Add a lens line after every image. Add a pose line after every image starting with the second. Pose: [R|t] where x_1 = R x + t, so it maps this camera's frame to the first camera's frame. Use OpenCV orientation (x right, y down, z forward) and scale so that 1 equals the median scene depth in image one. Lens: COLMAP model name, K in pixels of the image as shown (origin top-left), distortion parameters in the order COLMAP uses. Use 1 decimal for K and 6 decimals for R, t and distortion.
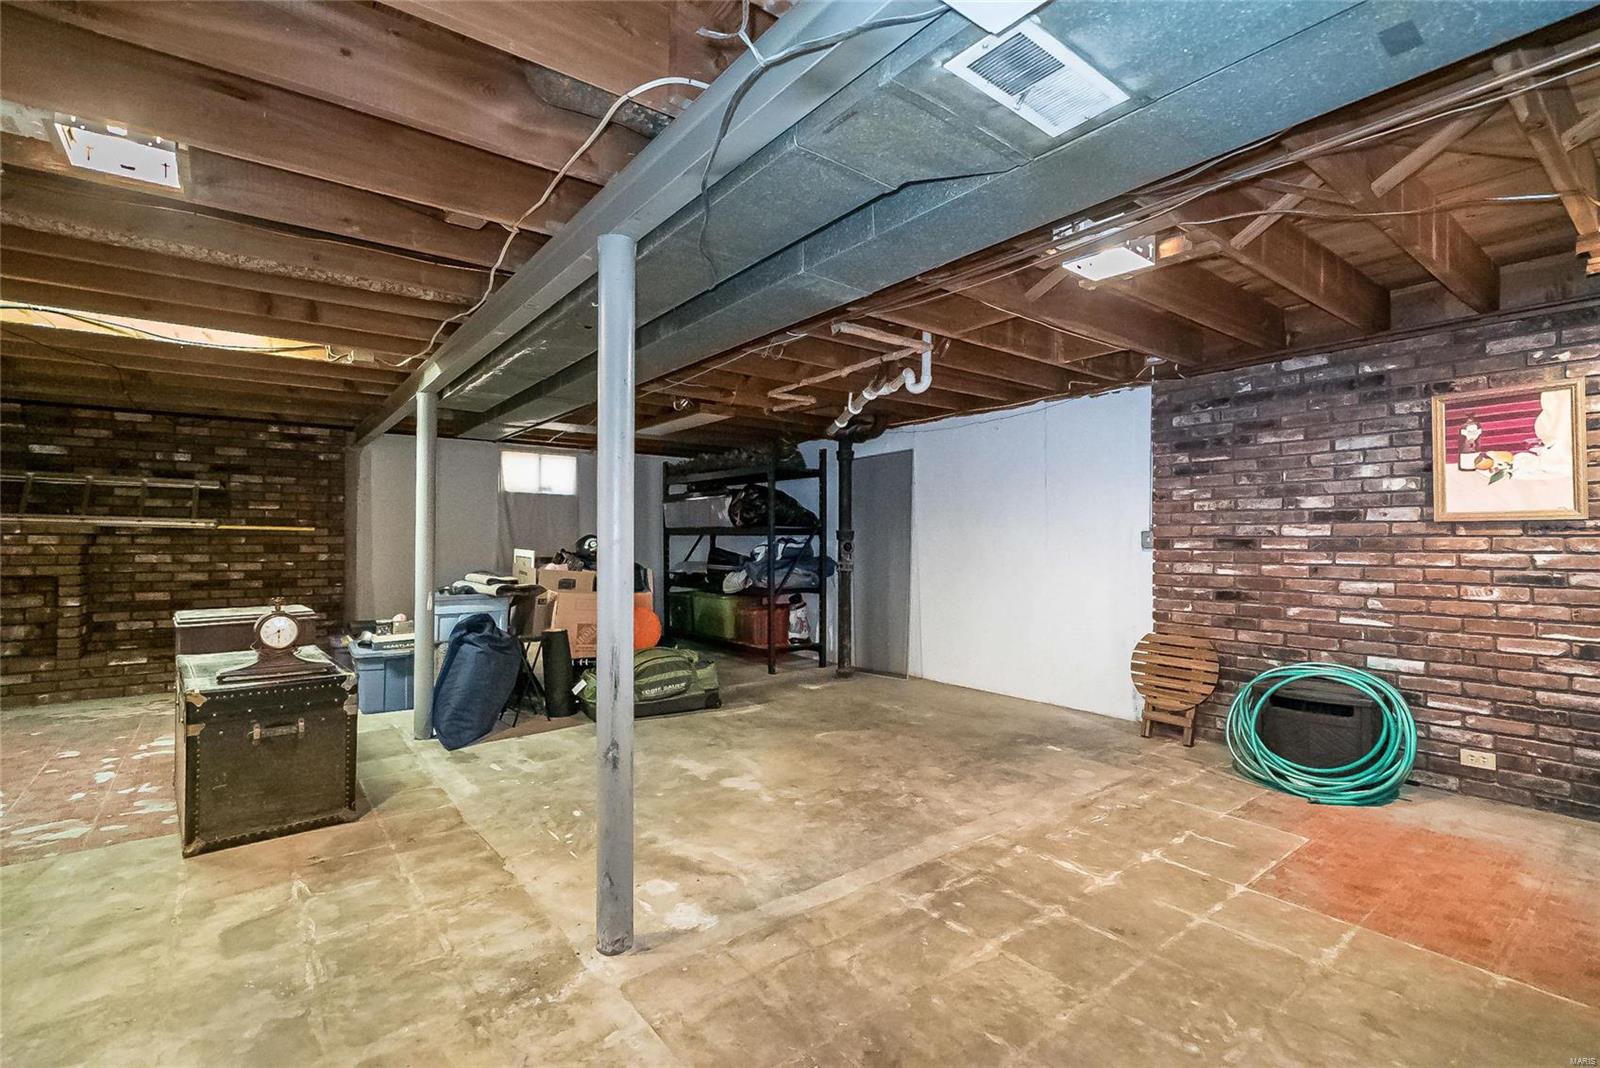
lens RADIAL K [[724.1, 0, 798.8], [0, 724.1, 536.0], [0, 0, 1]] dist [-0.009068, 0.001458]
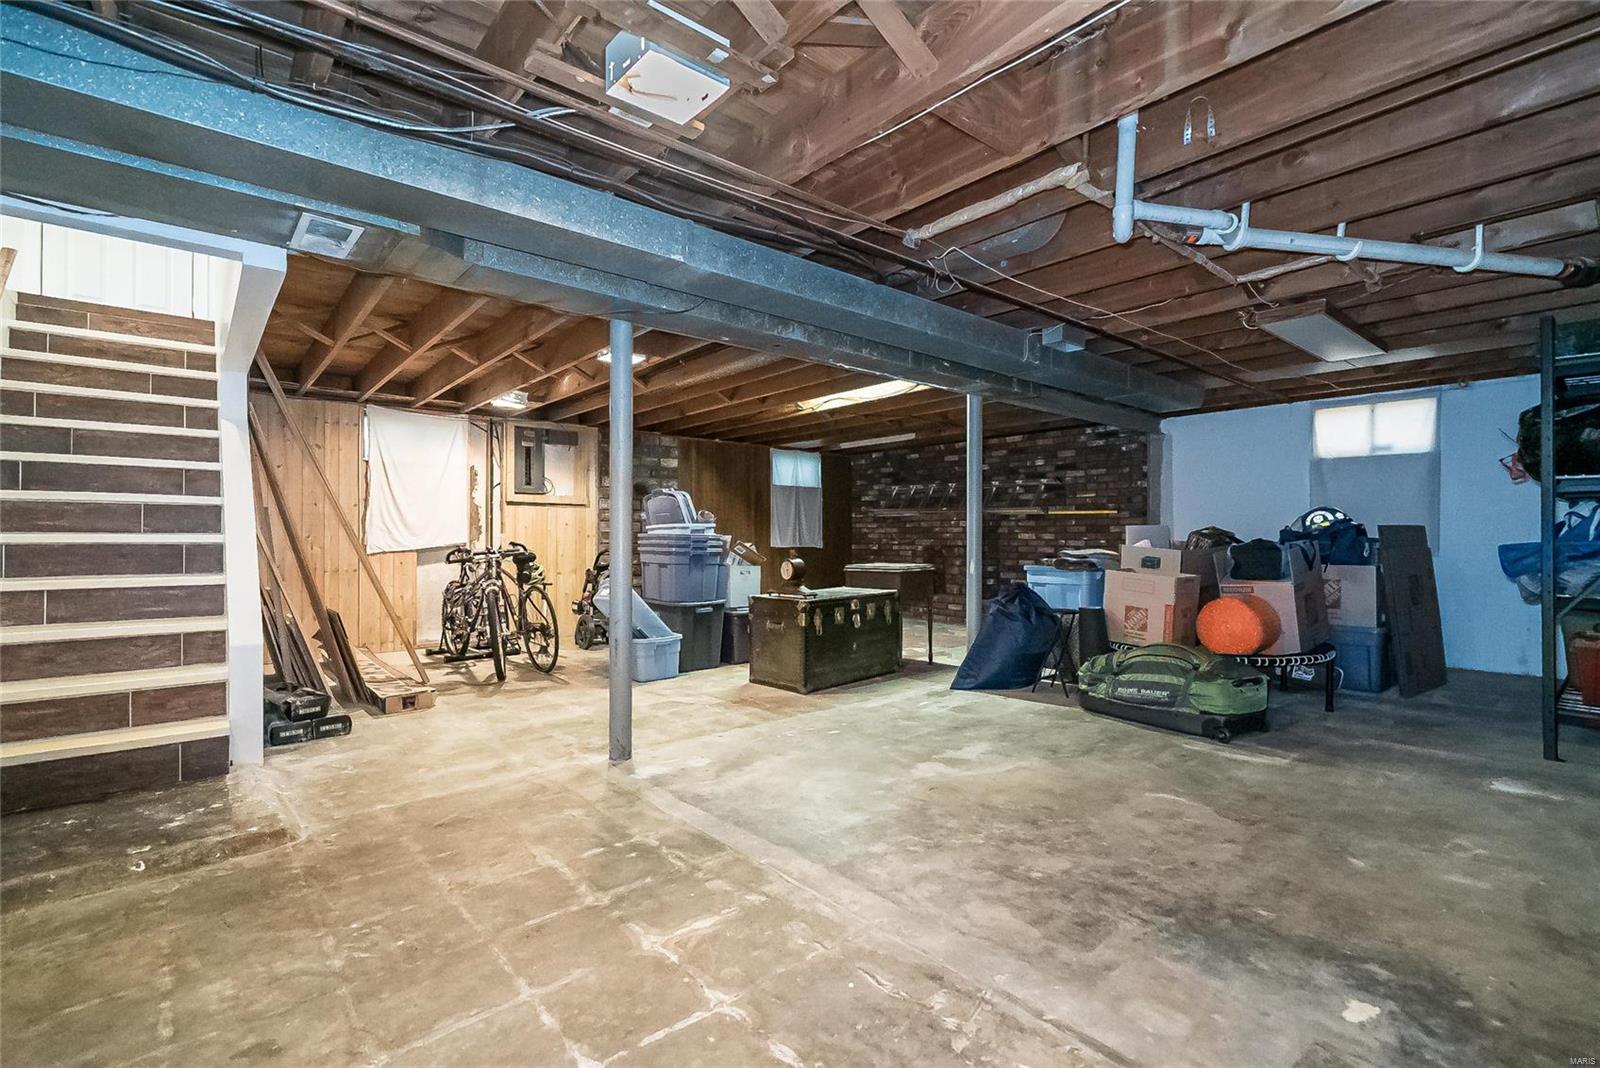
lens RADIAL K [[724.1, 0, 797.9], [0, 724.1, 534.6], [0, 0, 1]] dist [-0.009068, 0.001458]
pose [[0.049125, -0.002946, -0.998788, 0.861837], [0.011243, 0.999934, -0.002397, 0.045390], [0.998729, -0.011112, 0.049155, 0.820524]]
